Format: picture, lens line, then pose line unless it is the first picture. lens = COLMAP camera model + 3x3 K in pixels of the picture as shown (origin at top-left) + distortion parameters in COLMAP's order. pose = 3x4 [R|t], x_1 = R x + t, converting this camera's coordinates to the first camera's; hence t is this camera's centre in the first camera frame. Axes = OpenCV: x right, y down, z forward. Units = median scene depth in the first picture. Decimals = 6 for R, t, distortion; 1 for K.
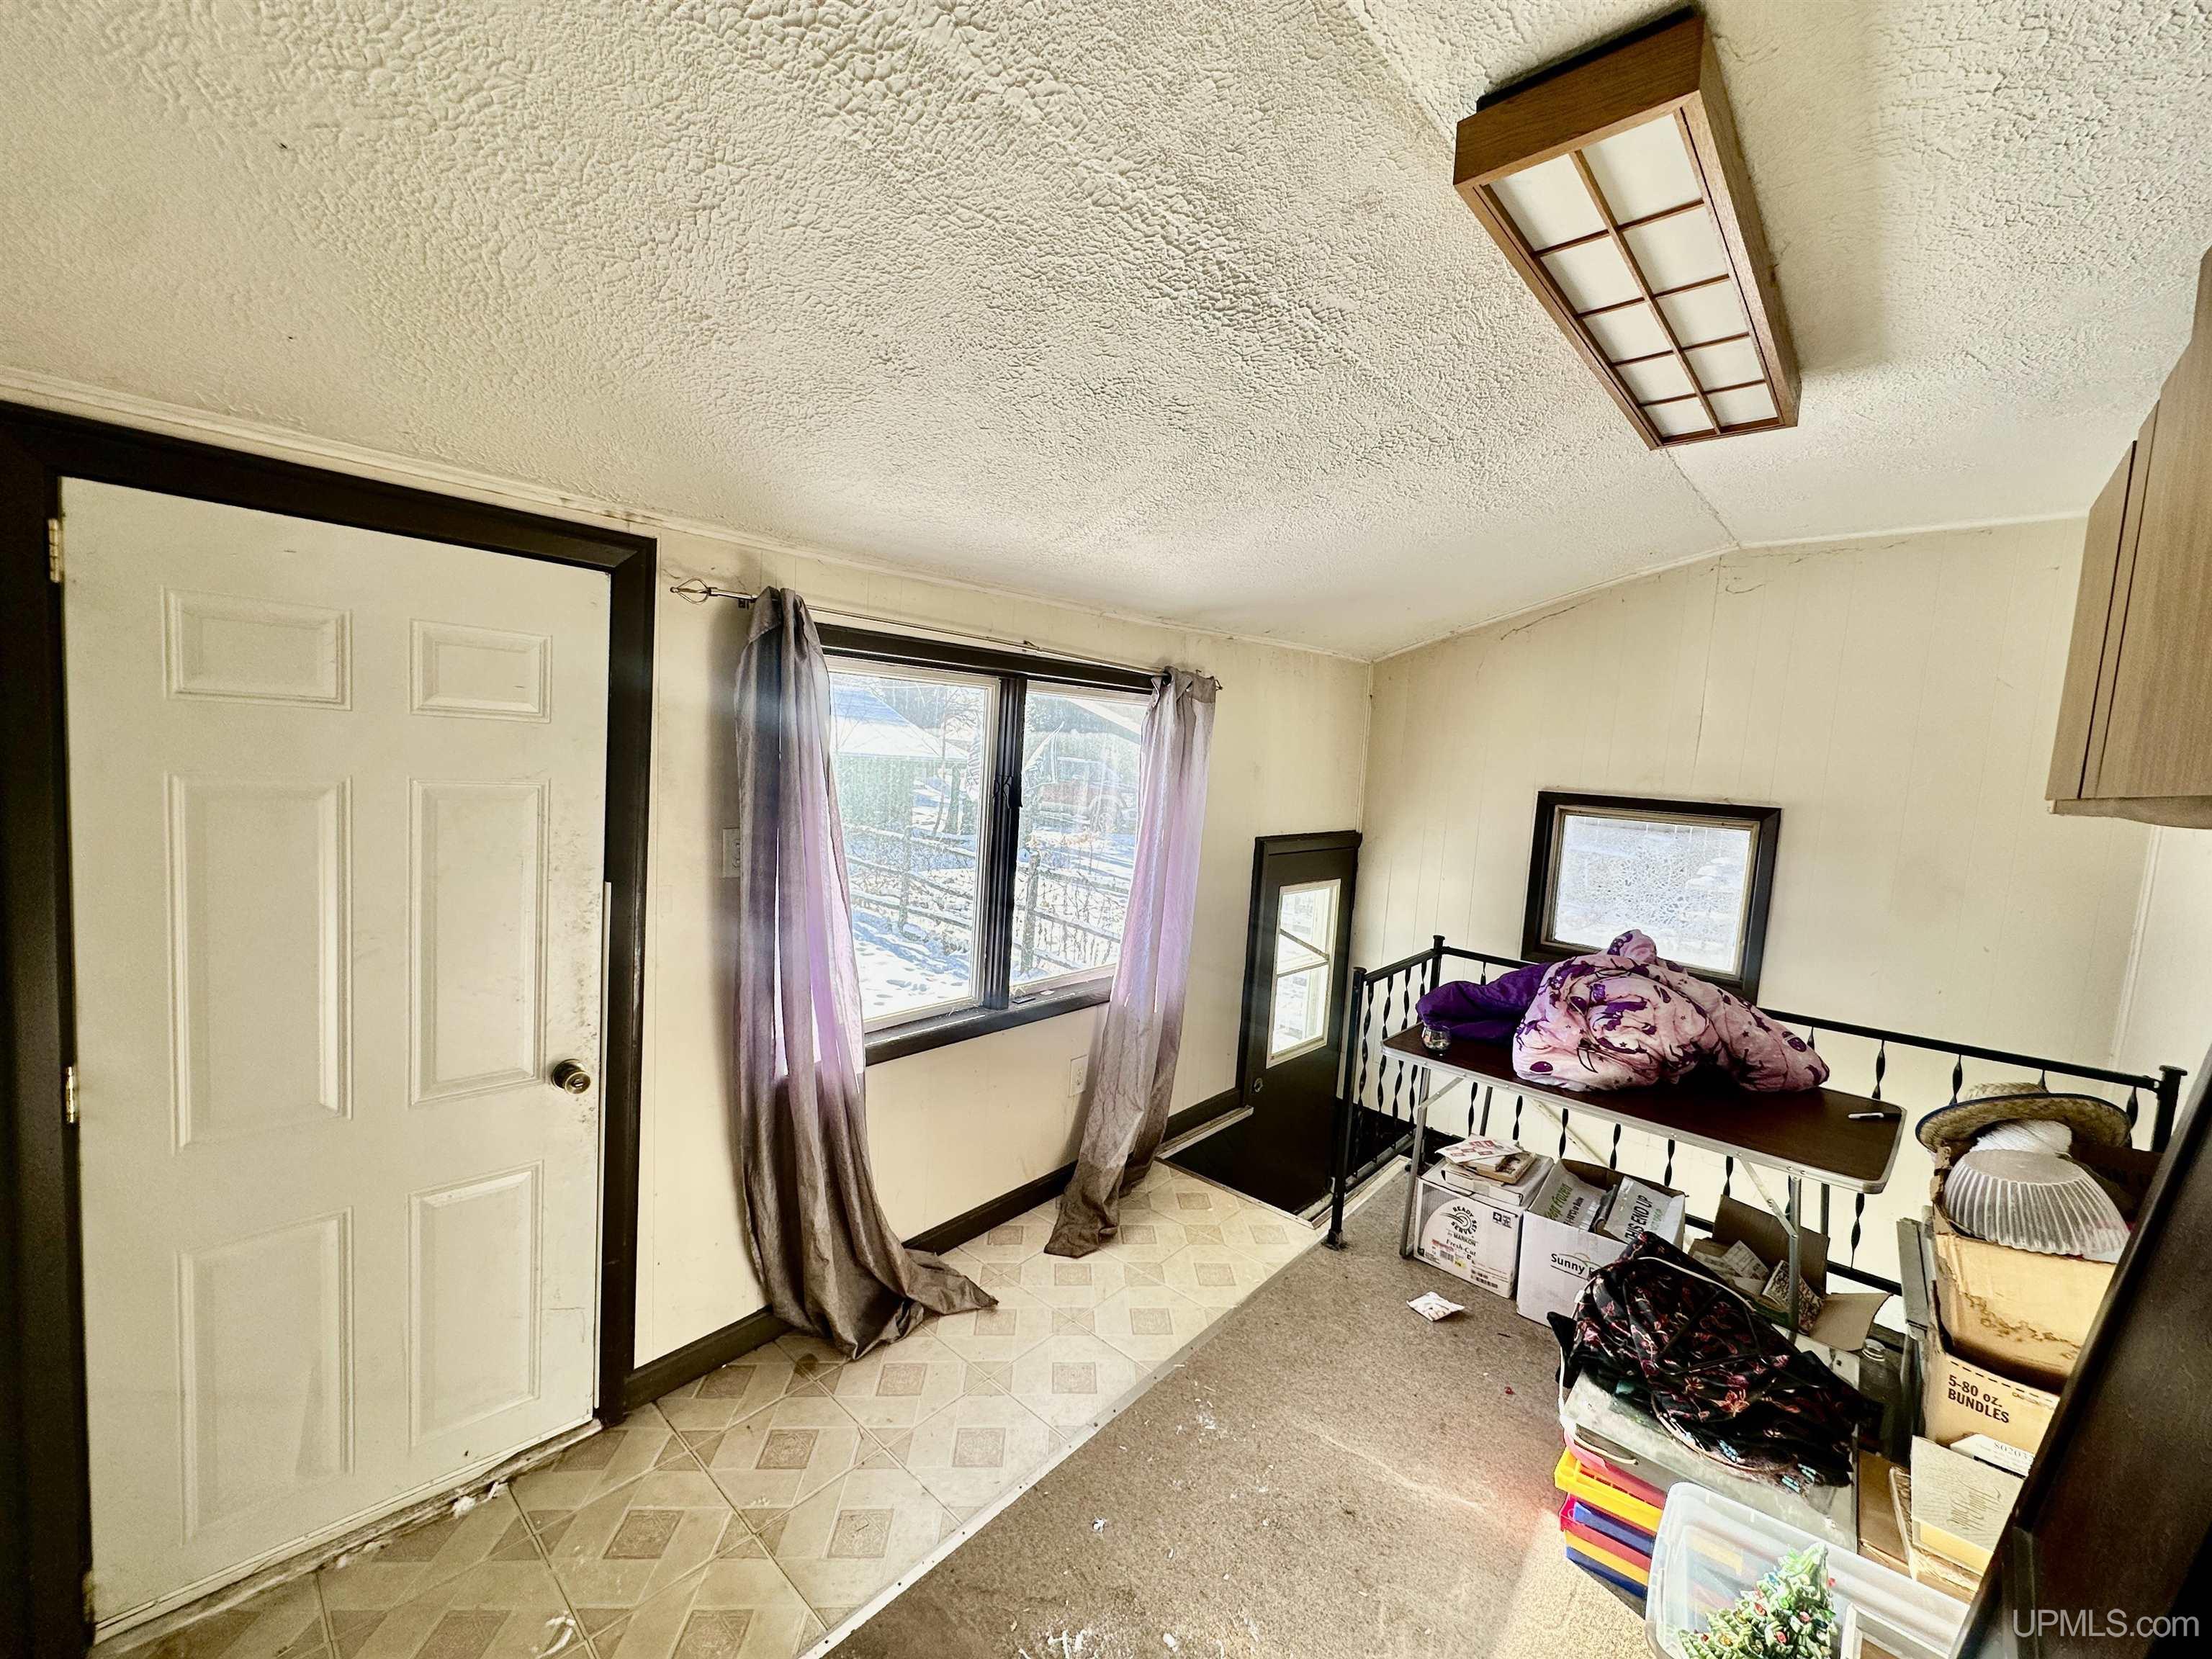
lens RADIAL K [[878.8, 0, 1106.0], [0, 878.8, 829.5], [0, 0, 1]] dist [-0.002374, 0.000688]
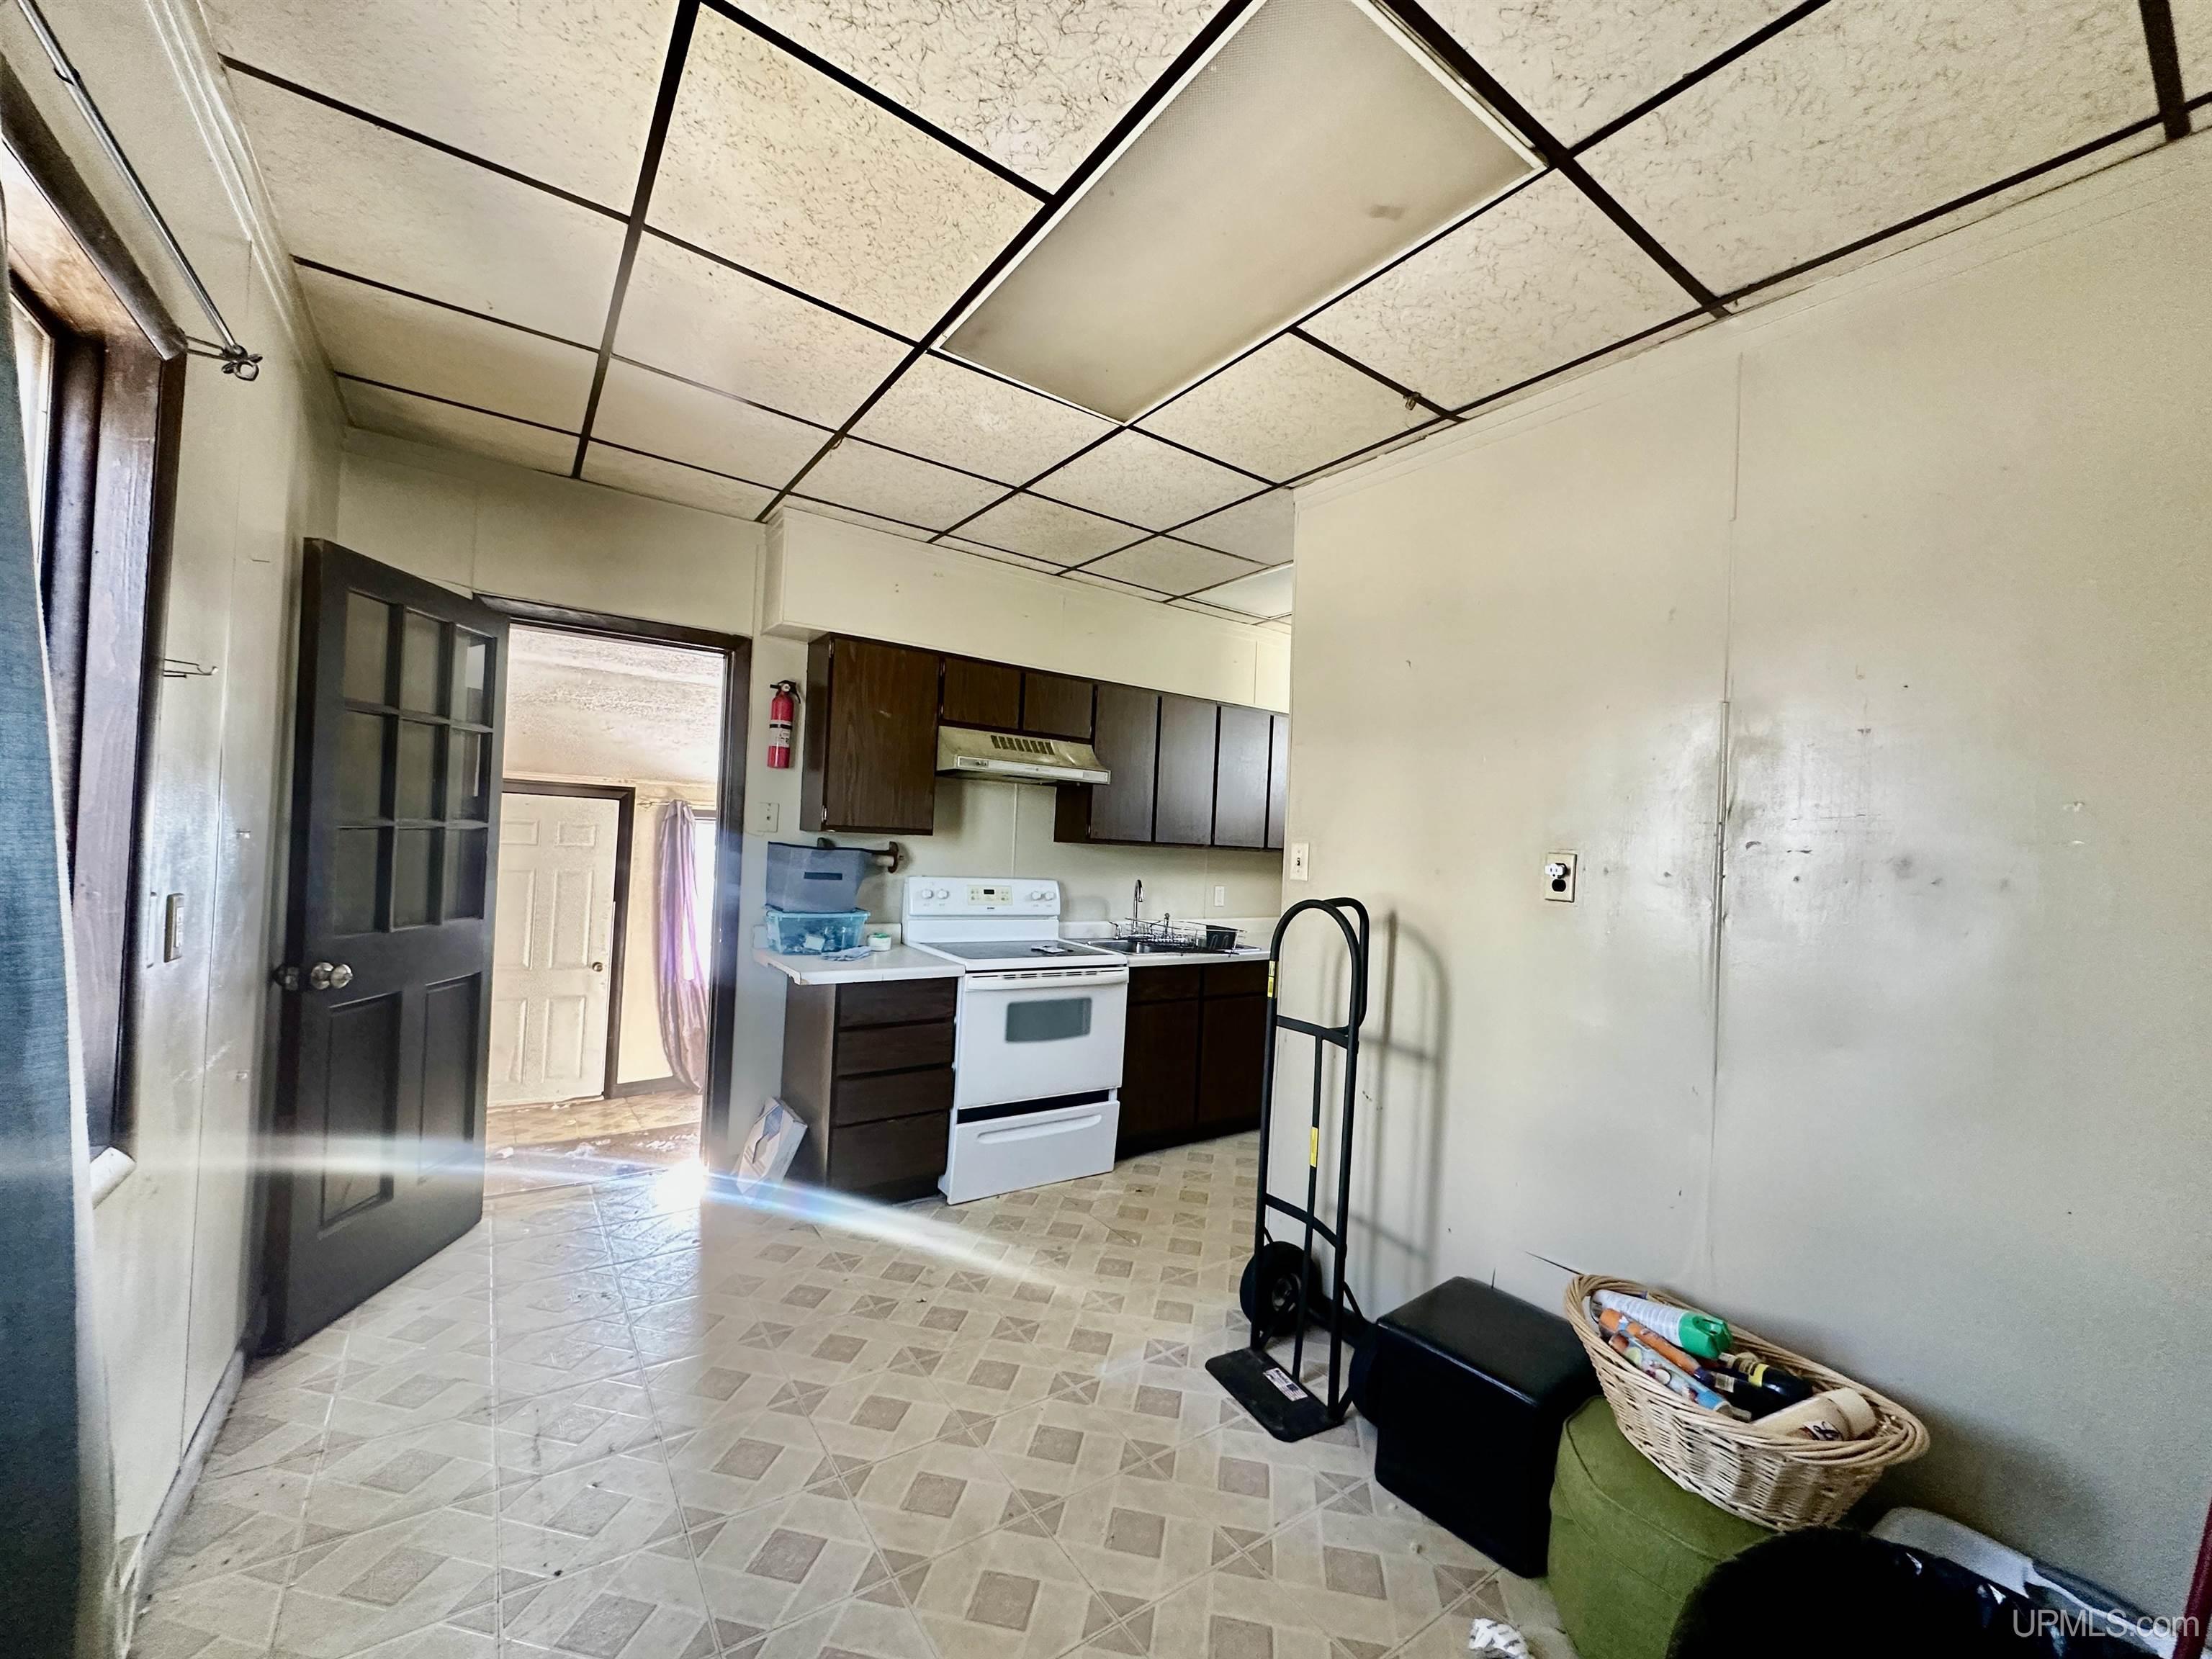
lens RADIAL K [[878.8, 0, 1106.0], [0, 878.8, 829.5], [0, 0, 1]] dist [-0.002374, 0.000688]
pose [[0.977455, -0.018066, -0.210370, 1.289814], [-0.006277, 0.993406, -0.114479, 0.113063], [0.211051, 0.113218, 0.970896, -1.193443]]
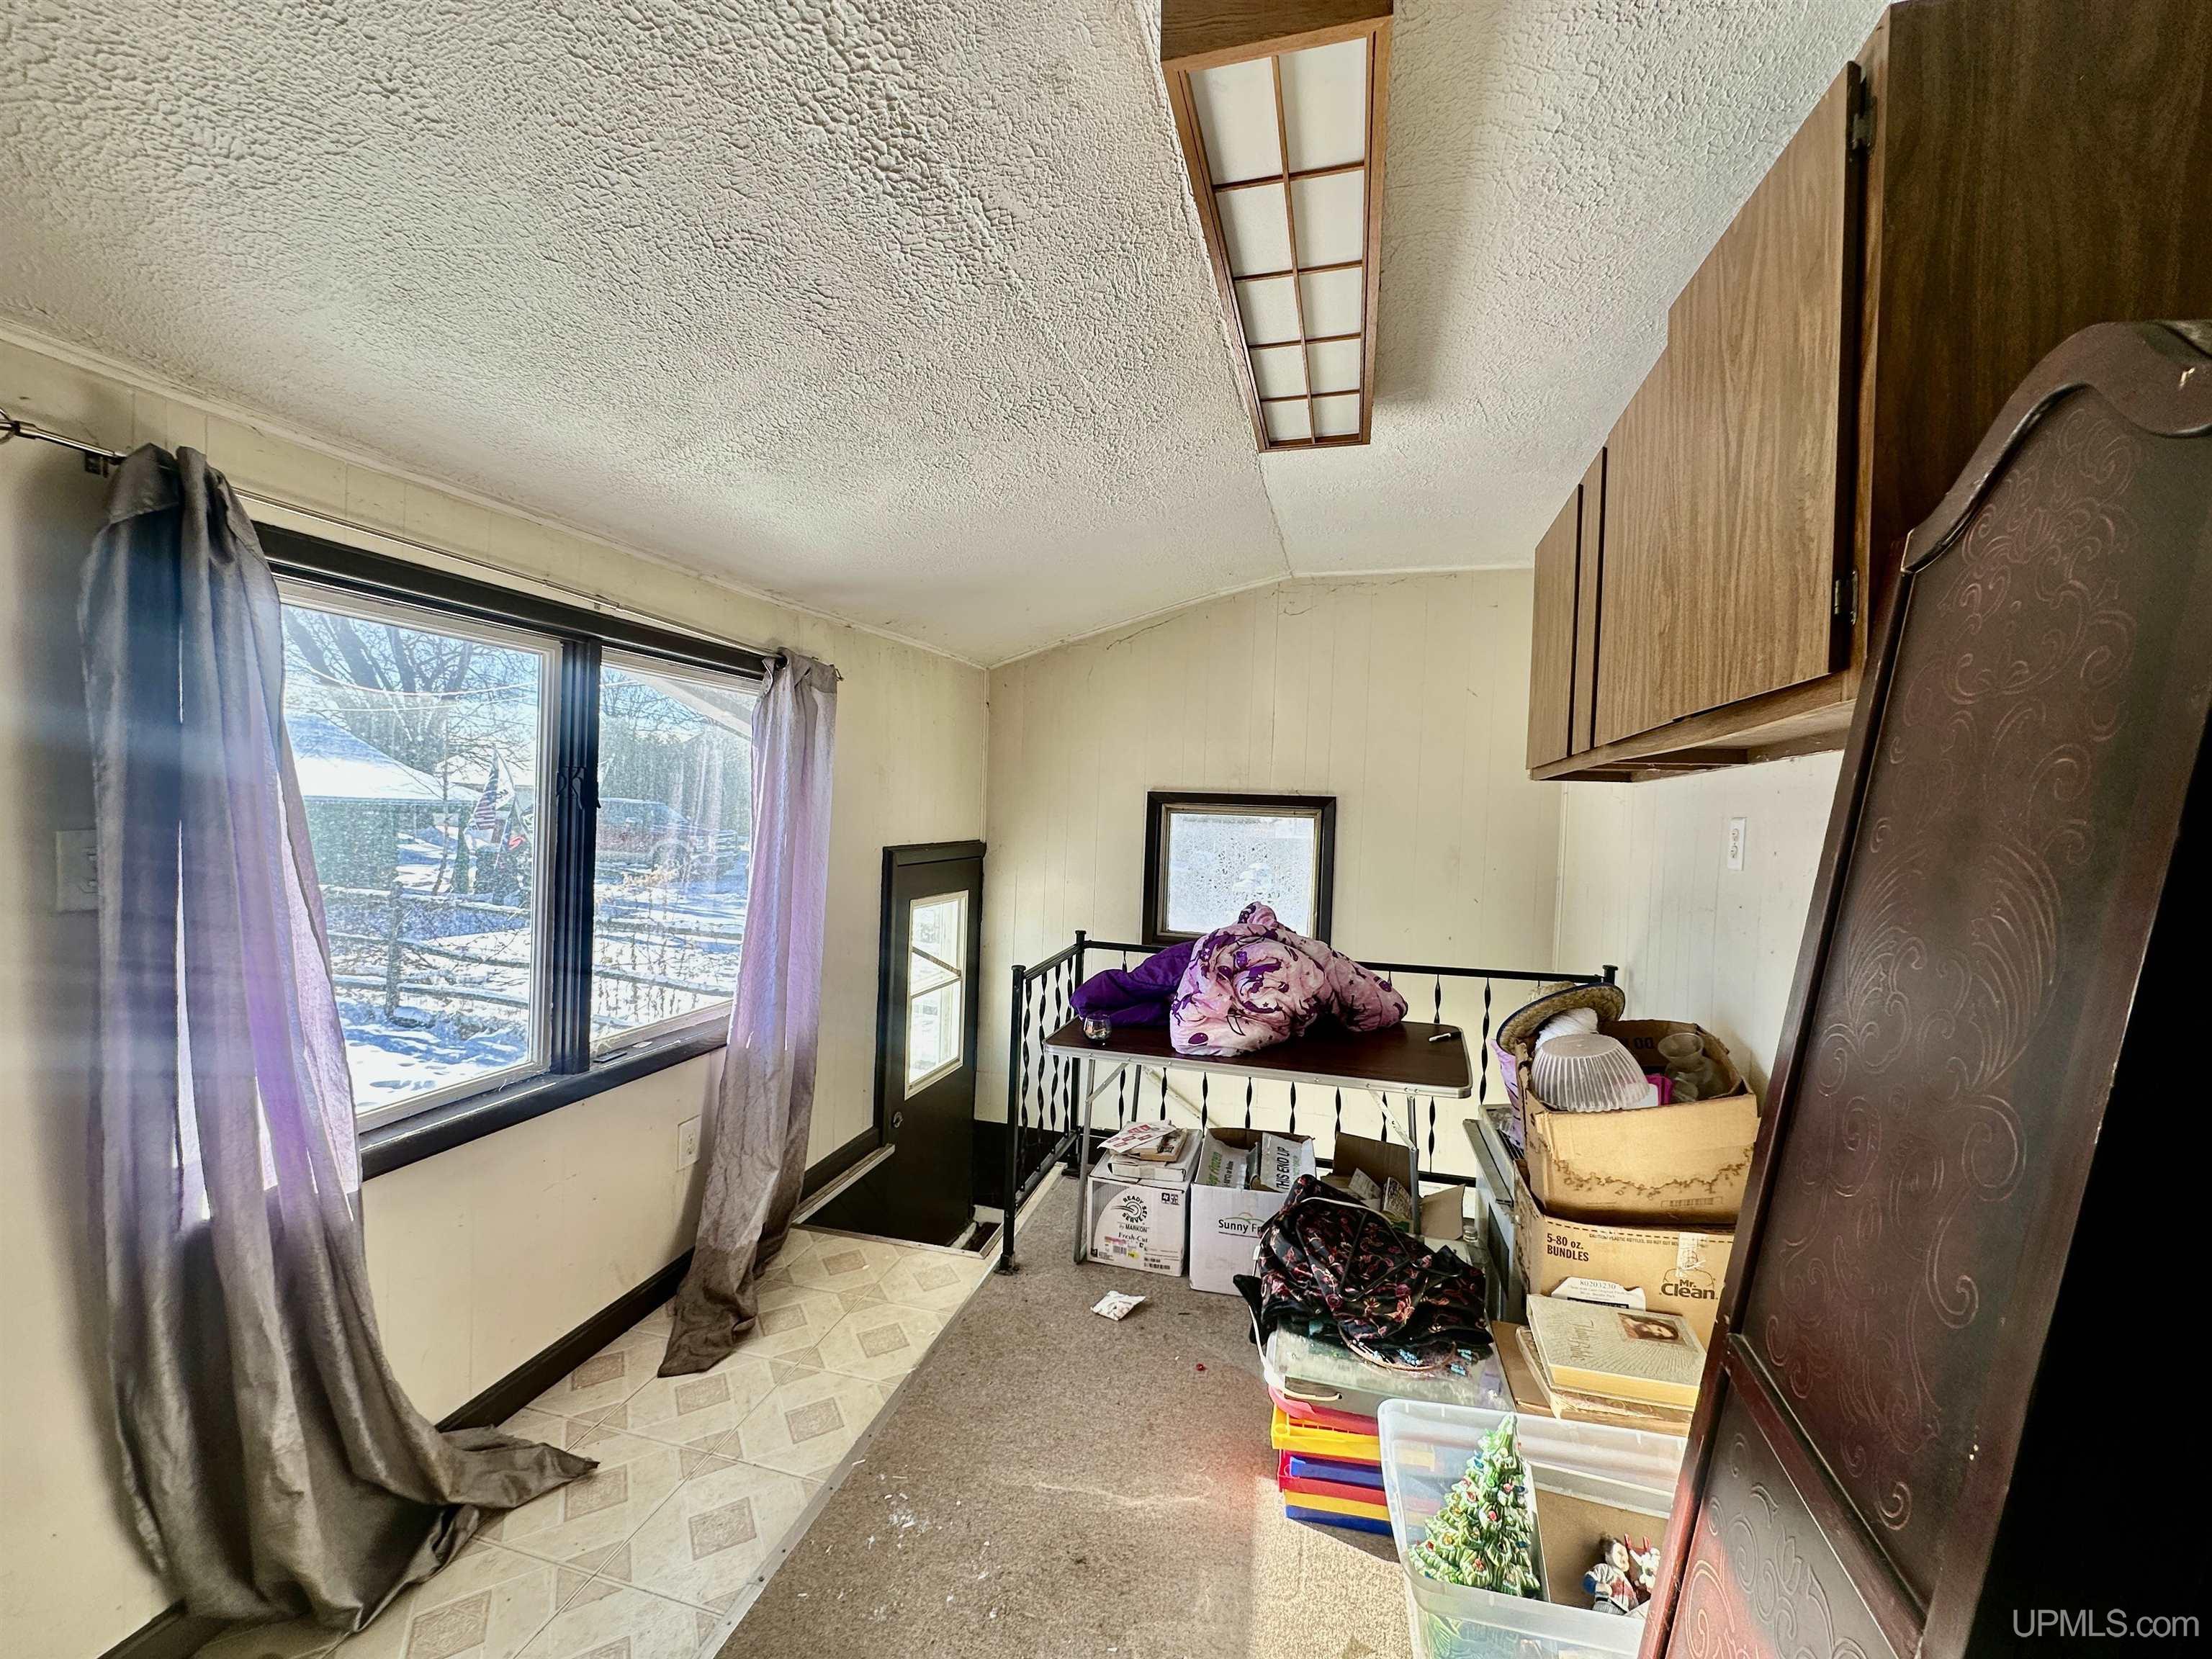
lens RADIAL K [[878.8, 0, 1106.0], [0, 878.8, 829.5], [0, 0, 1]] dist [-0.002374, 0.000688]
pose [[0.892597, -0.038835, 0.449179, -0.052002], [0.059389, 0.997730, -0.031757, 0.051937], [-0.446926, 0.055022, 0.892877, 0.115571]]
